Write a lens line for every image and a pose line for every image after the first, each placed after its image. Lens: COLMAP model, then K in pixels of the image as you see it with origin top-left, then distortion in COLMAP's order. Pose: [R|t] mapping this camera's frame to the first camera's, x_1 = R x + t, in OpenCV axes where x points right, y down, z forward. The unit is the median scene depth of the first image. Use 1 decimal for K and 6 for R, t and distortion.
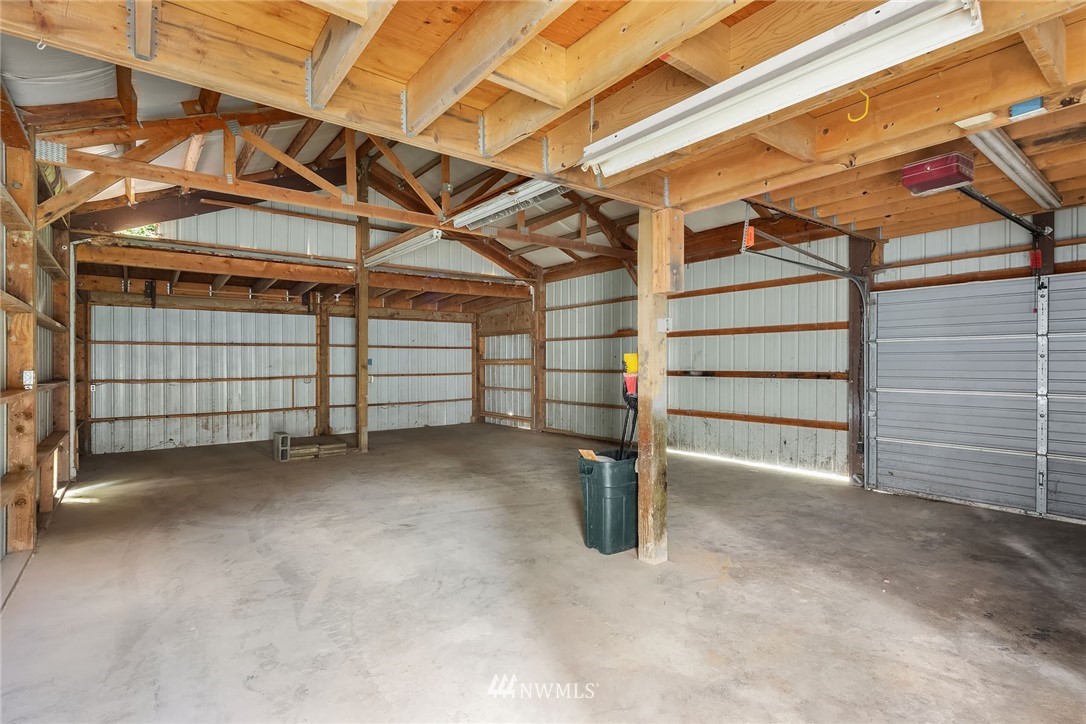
lens RADIAL K [[523.3, 0, 543.0], [0, 523.3, 362.0], [0, 0, 1]] dist [-0.000363, -0.000136]
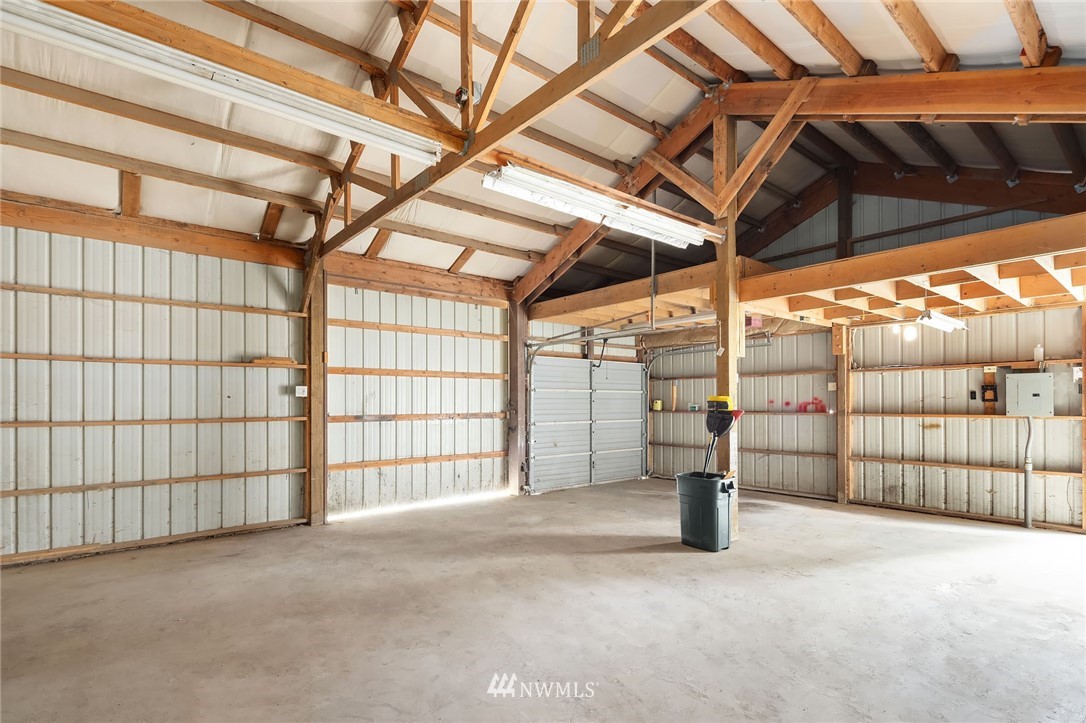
lens RADIAL K [[518.1, 0, 539.0], [0, 518.1, 395.8], [0, 0, 1]] dist [0.002326, -0.005139]
pose [[-0.020461, 0.014714, 0.999682, -0.892923], [0.008346, 0.999859, -0.014546, -0.003541], [-0.999756, 0.008045, -0.020581, 1.129880]]
